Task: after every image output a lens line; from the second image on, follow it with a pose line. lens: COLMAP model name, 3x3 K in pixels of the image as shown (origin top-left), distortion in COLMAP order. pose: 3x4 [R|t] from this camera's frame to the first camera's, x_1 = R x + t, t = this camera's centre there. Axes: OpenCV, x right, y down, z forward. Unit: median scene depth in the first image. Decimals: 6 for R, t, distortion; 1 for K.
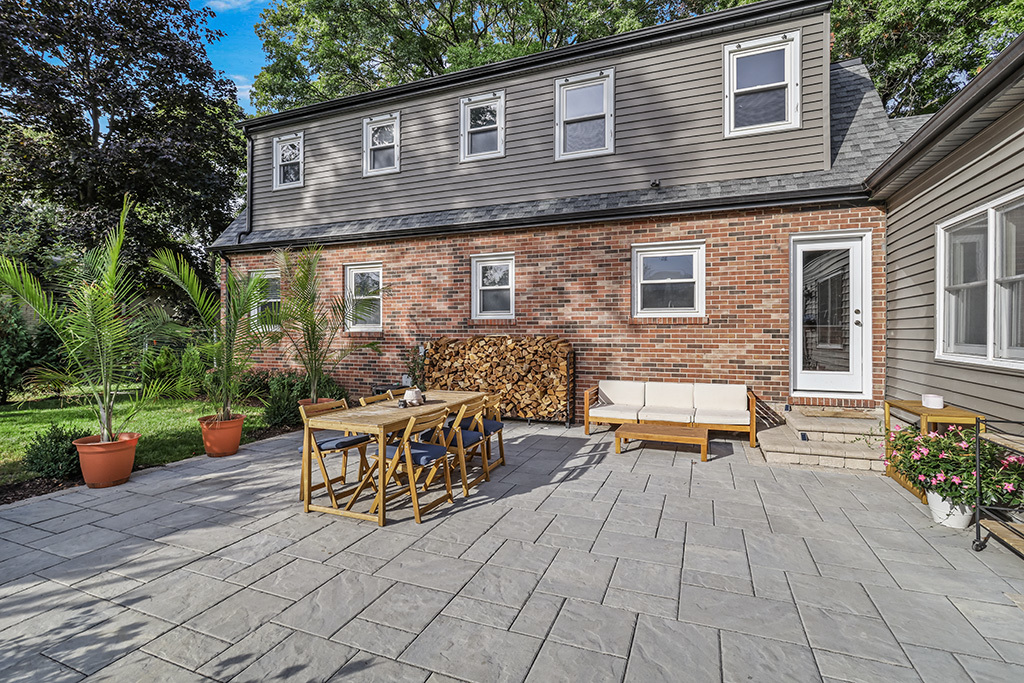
lens RADIAL K [[482.8, 0, 507.2], [0, 482.8, 328.1], [0, 0, 1]] dist [-0.000204, -0.000056]
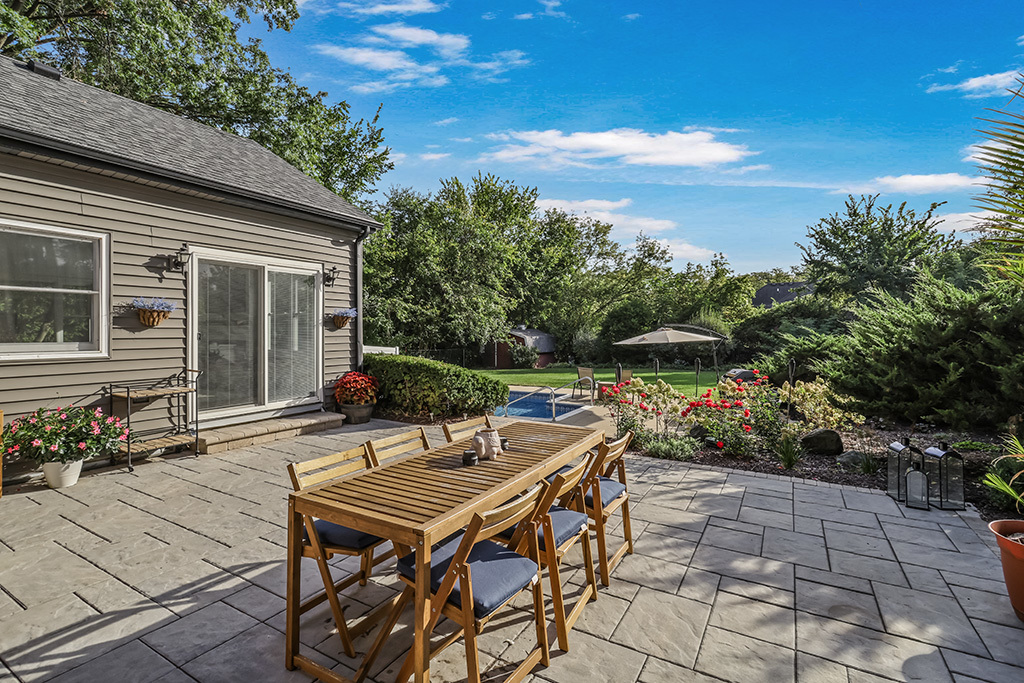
lens RADIAL K [[482.8, 0, 507.2], [0, 482.8, 328.1], [0, 0, 1]] dist [-0.000204, -0.000056]
pose [[-0.989894, -0.004474, 0.141742, -0.379728], [-0.005549, 0.999959, -0.007187, 0.008607], [-0.141704, -0.007901, -0.989878, 1.995045]]
